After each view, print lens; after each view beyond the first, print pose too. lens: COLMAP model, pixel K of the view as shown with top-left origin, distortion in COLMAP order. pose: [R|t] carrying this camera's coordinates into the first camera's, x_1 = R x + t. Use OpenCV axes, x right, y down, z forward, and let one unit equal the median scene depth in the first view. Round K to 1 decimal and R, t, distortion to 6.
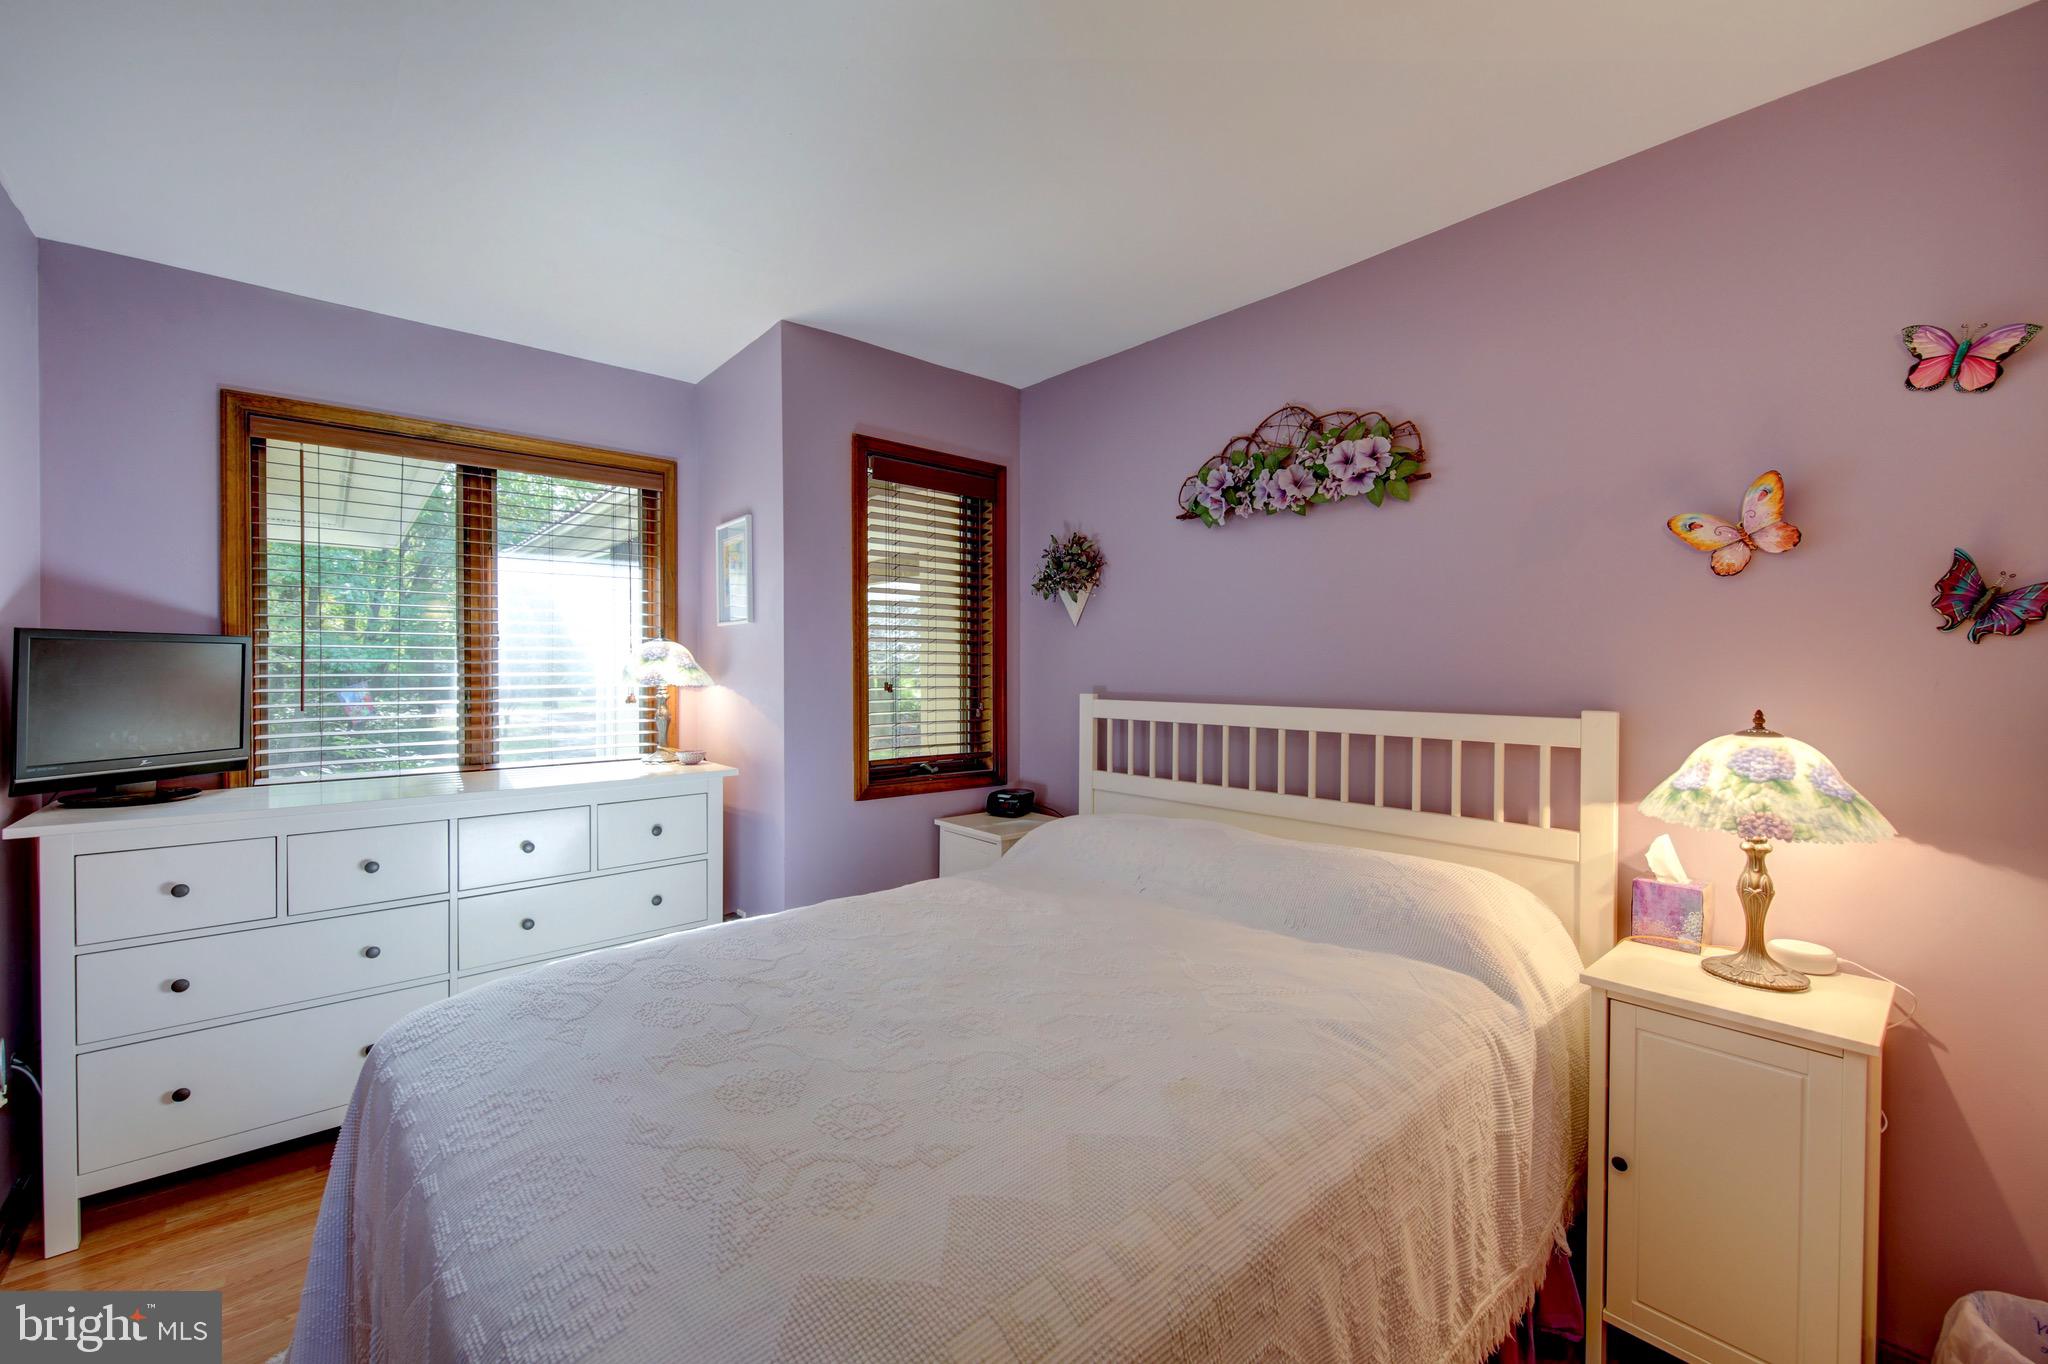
lens RADIAL K [[838.3, 0, 1022.8], [0, 838.3, 672.3], [0, 0, 1]] dist [0.008290, -0.001200]
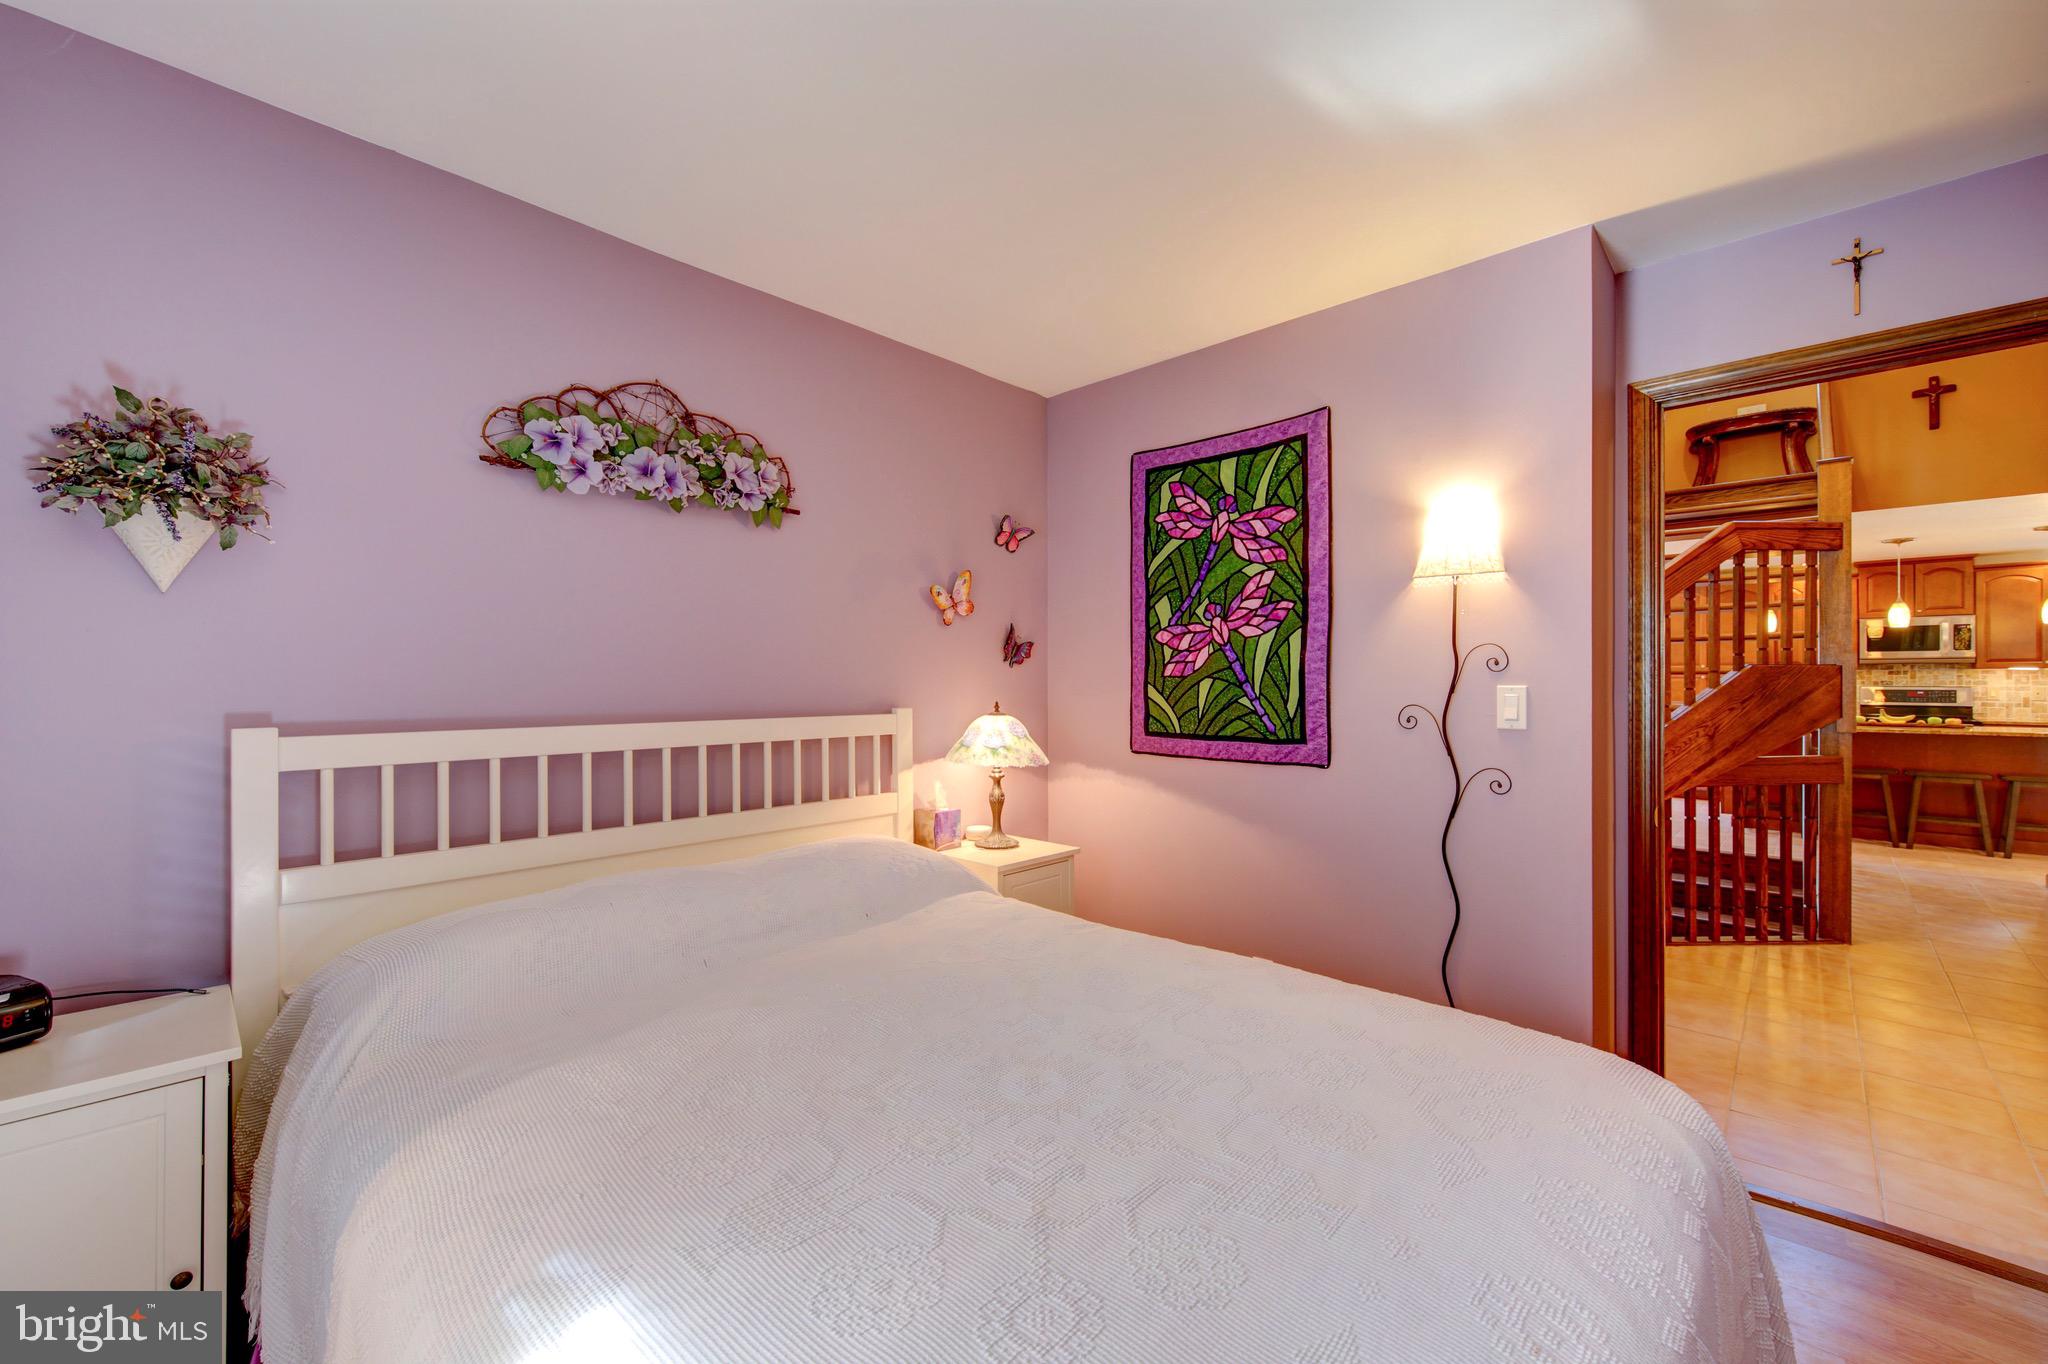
lens RADIAL K [[838.3, 0, 1011.3], [0, 838.3, 679.2], [0, 0, 1]] dist [0.008290, -0.001200]
pose [[-0.109049, 0.003384, 0.994031, -0.688897], [0.008948, 0.999957, -0.002423, 0.000746], [-0.993996, 0.008631, -0.109075, 0.829554]]
